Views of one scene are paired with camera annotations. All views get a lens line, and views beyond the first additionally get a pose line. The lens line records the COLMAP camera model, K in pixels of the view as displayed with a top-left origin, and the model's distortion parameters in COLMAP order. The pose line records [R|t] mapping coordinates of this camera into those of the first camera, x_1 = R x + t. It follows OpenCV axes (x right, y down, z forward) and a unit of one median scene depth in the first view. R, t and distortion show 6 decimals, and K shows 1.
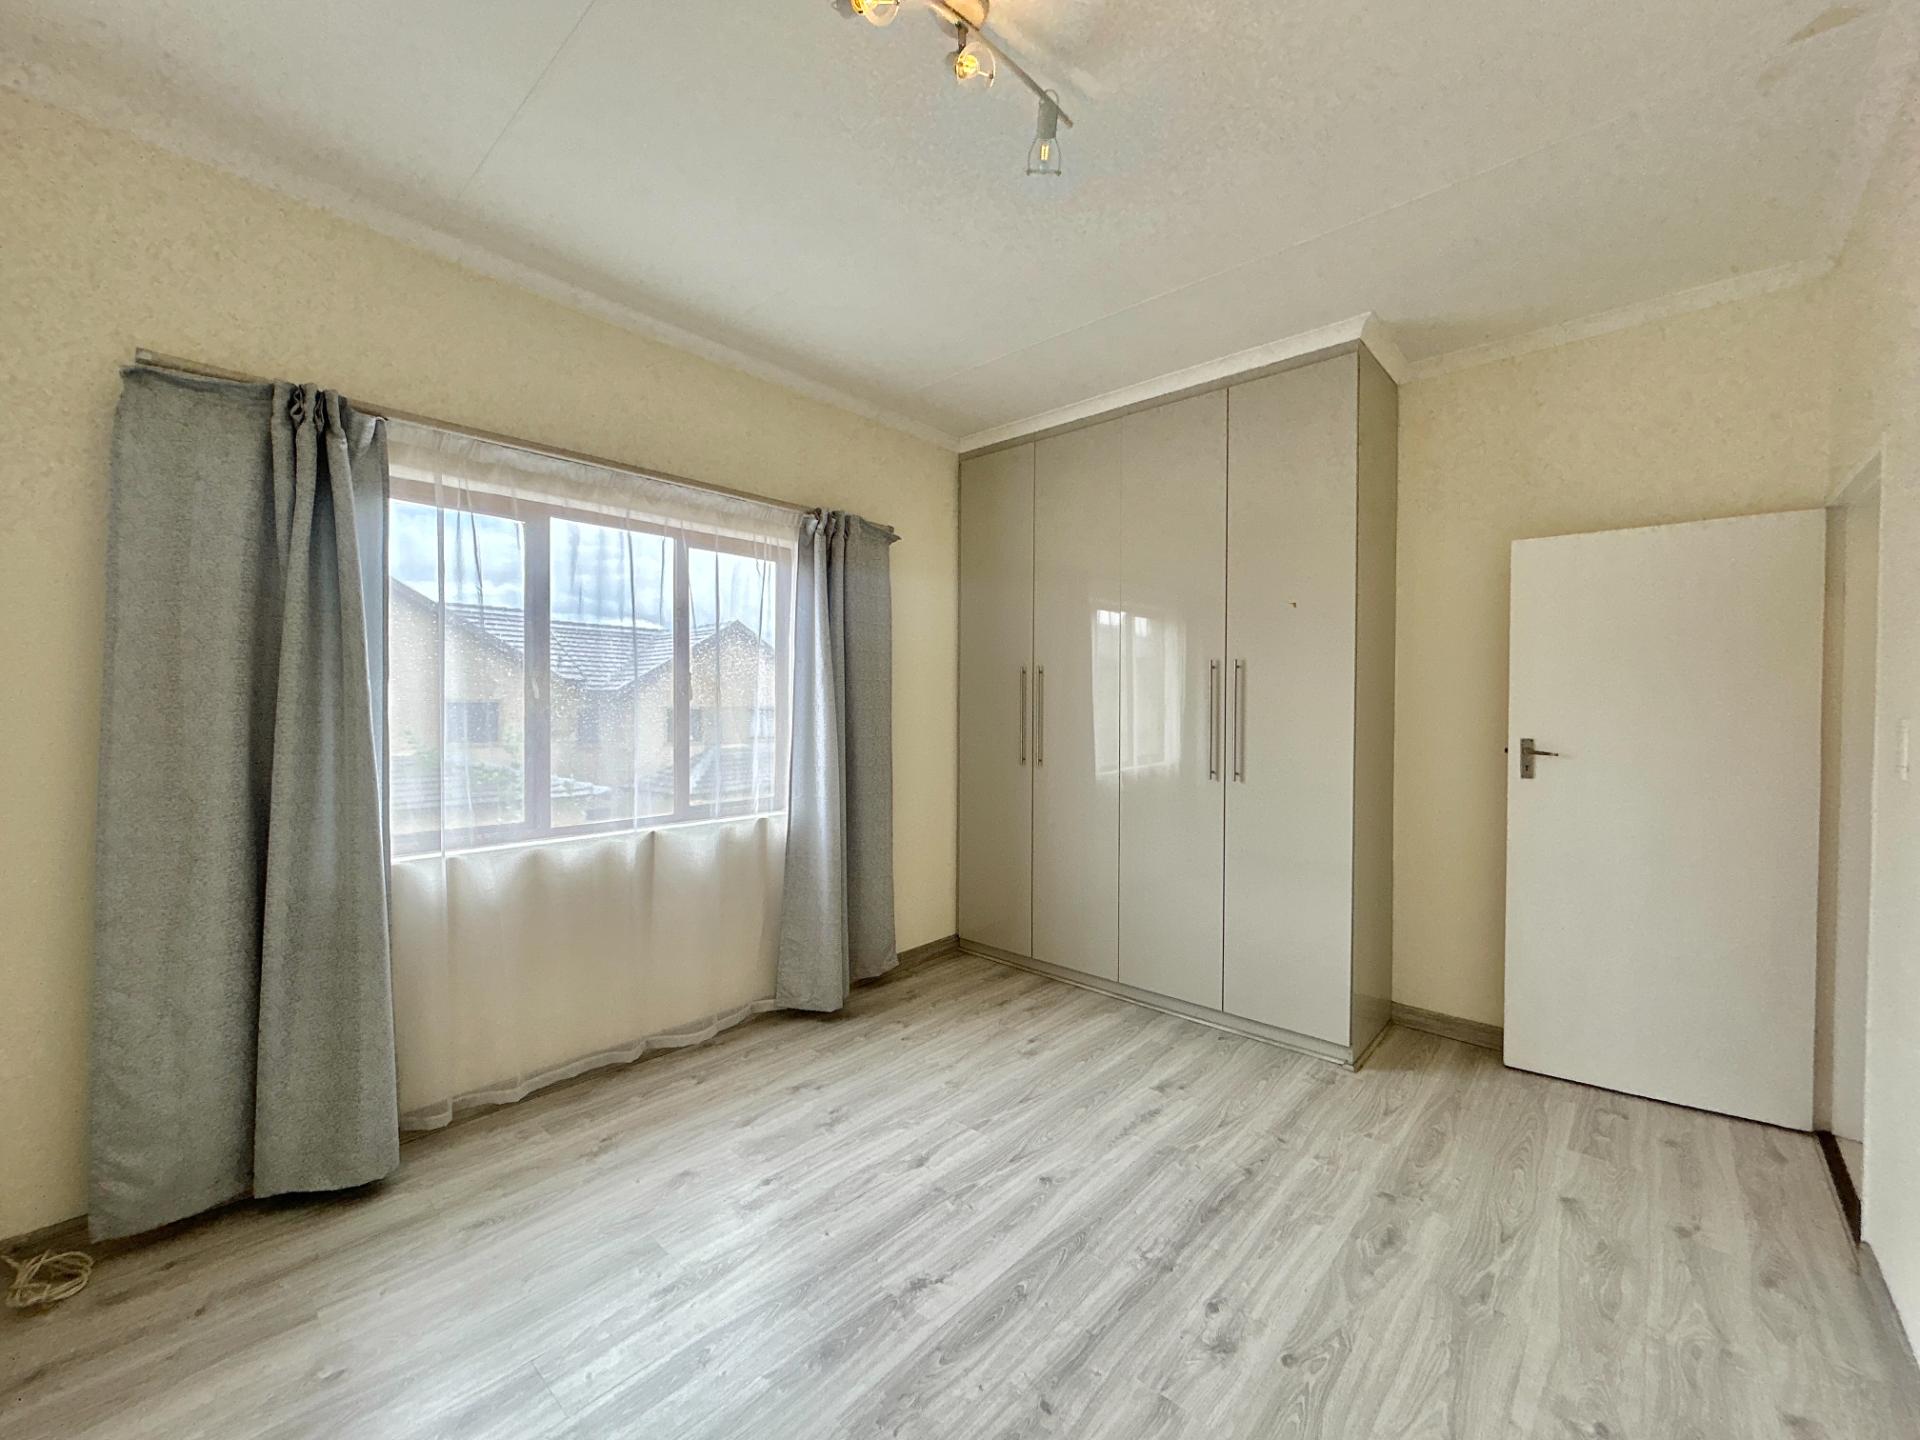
lens RADIAL K [[768.5, 0, 959.5], [0, 768.5, 717.6], [0, 0, 1]] dist [-0.011729, 0.006518]
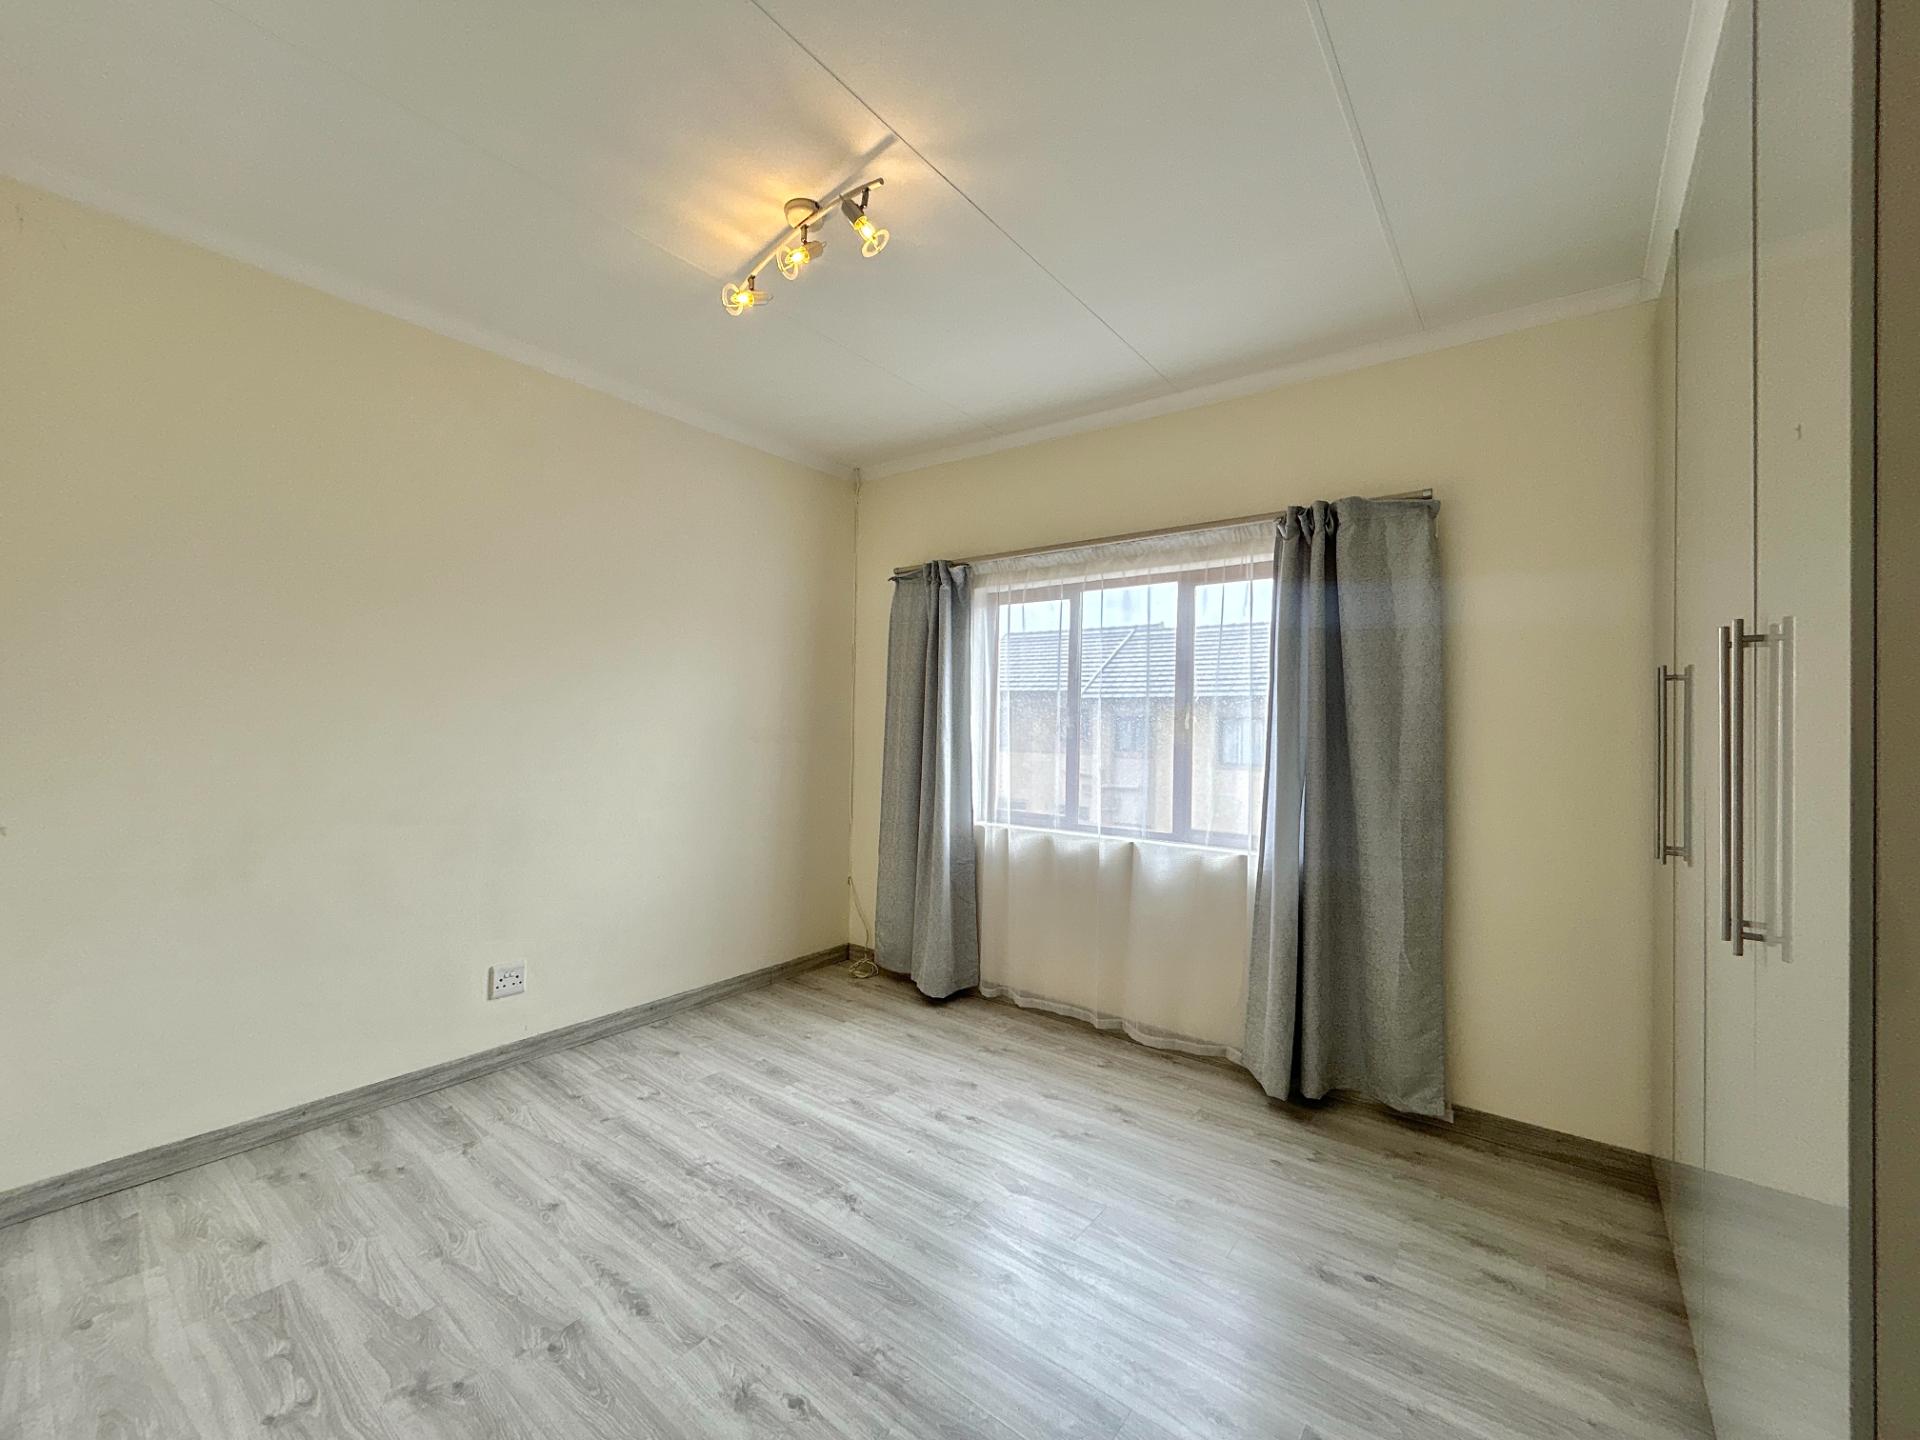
lens RADIAL K [[768.5, 0, 959.5], [0, 768.5, 717.6], [0, 0, 1]] dist [-0.011729, 0.006518]
pose [[0.083026, -0.015321, -0.996430, 0.820614], [-0.034346, 0.999244, -0.018226, -0.010451], [0.995955, 0.035737, 0.082437, 0.716207]]
